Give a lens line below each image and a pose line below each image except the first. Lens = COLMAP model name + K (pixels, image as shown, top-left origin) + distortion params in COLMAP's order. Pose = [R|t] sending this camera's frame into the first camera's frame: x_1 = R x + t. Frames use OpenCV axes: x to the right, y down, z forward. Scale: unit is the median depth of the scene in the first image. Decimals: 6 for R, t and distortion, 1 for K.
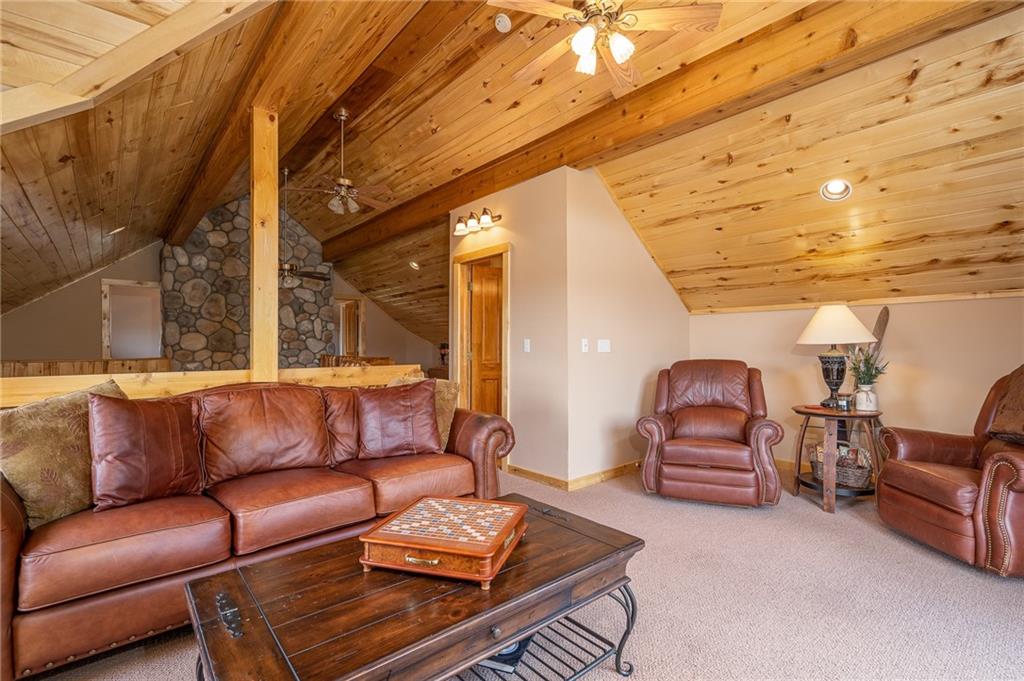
lens RADIAL K [[478.0, 0, 513.4], [0, 478.0, 341.5], [0, 0, 1]] dist [0.005015, 0.000695]
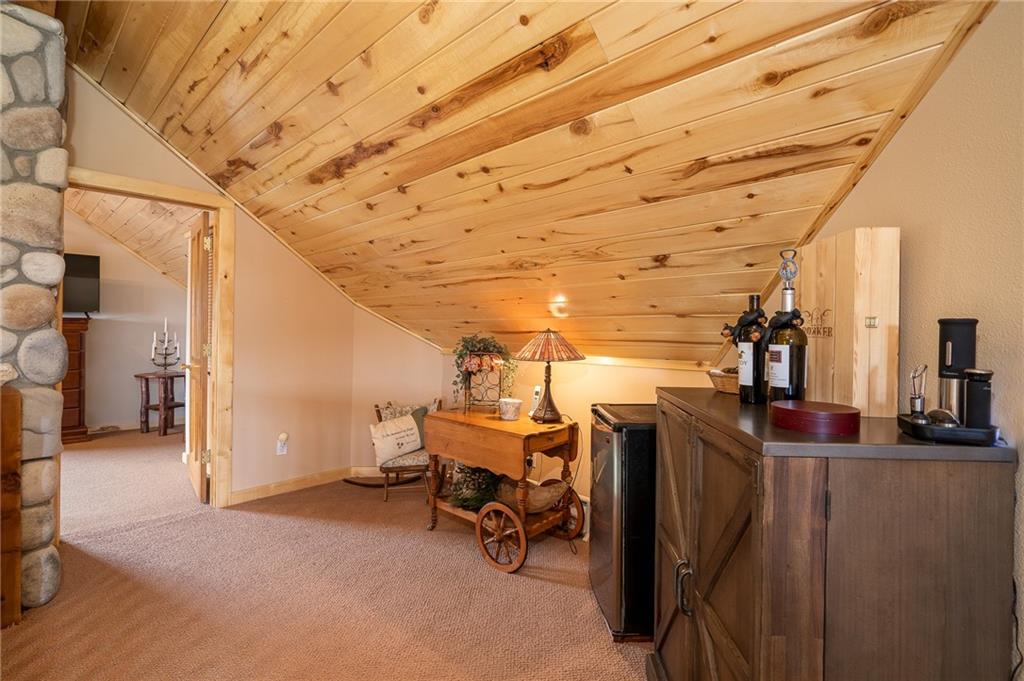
lens RADIAL K [[478.0, 0, 513.3], [0, 478.0, 335.6], [0, 0, 1]] dist [0.005015, 0.000695]
pose [[0.993810, 0.010563, 0.110586, -0.146608], [-0.011838, 0.999871, 0.010878, -0.001460], [-0.110457, -0.012120, 0.993807, 0.638094]]
